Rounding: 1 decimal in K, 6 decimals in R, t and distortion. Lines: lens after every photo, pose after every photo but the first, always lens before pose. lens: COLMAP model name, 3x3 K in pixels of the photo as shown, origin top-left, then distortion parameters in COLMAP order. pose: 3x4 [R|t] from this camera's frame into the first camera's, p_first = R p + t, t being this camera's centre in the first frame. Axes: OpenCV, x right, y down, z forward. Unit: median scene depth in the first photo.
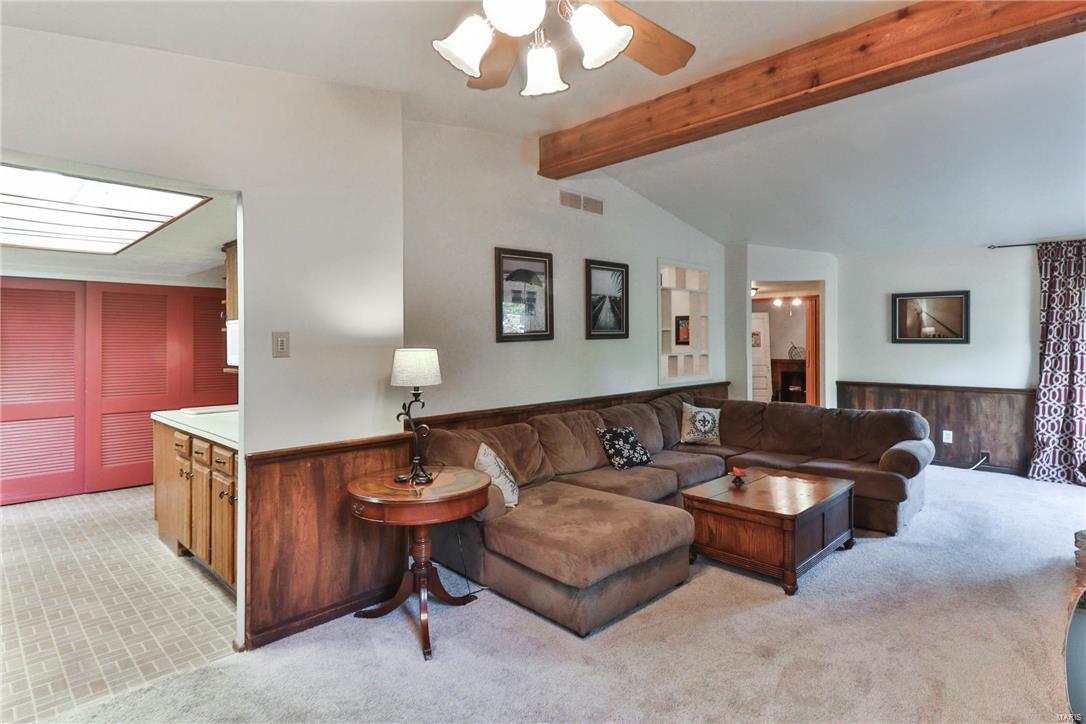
lens RADIAL K [[564.5, 0, 538.4], [0, 564.5, 337.0], [0, 0, 1]] dist [0.017272, -0.008825]
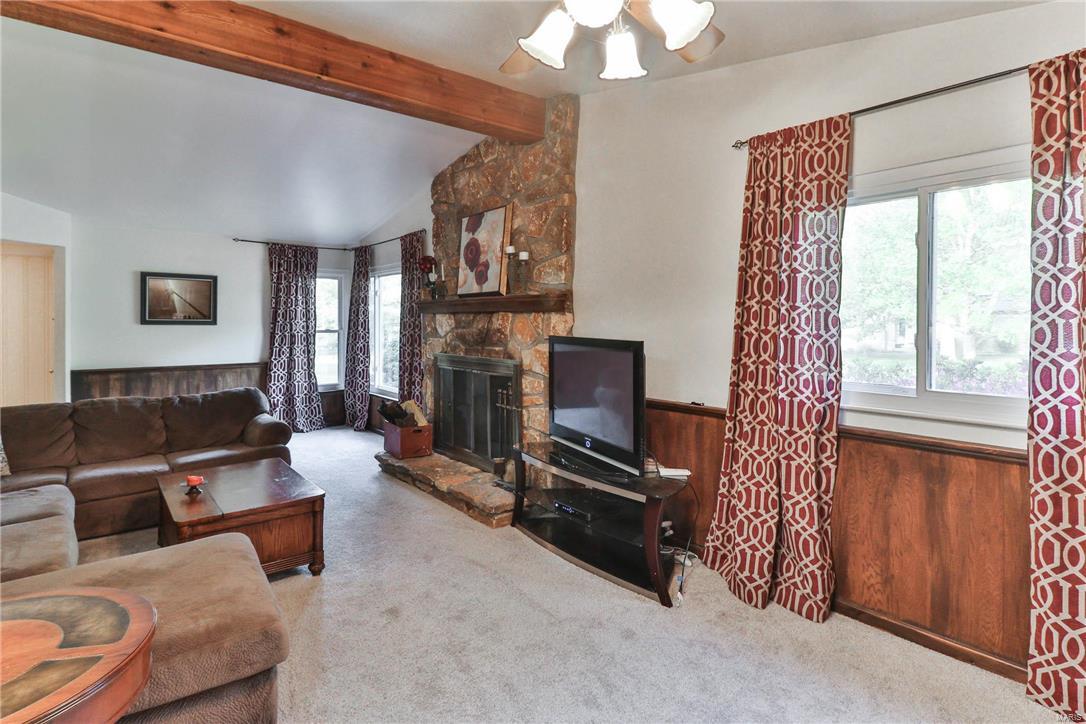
lens RADIAL K [[564.5, 0, 560.5], [0, 564.5, 322.9], [0, 0, 1]] dist [0.017272, -0.008825]
pose [[0.102070, 0.003398, 0.994771, -0.253292], [-0.008489, 0.999961, -0.002544, 0.005219], [-0.994741, -0.008185, 0.102095, 0.235209]]
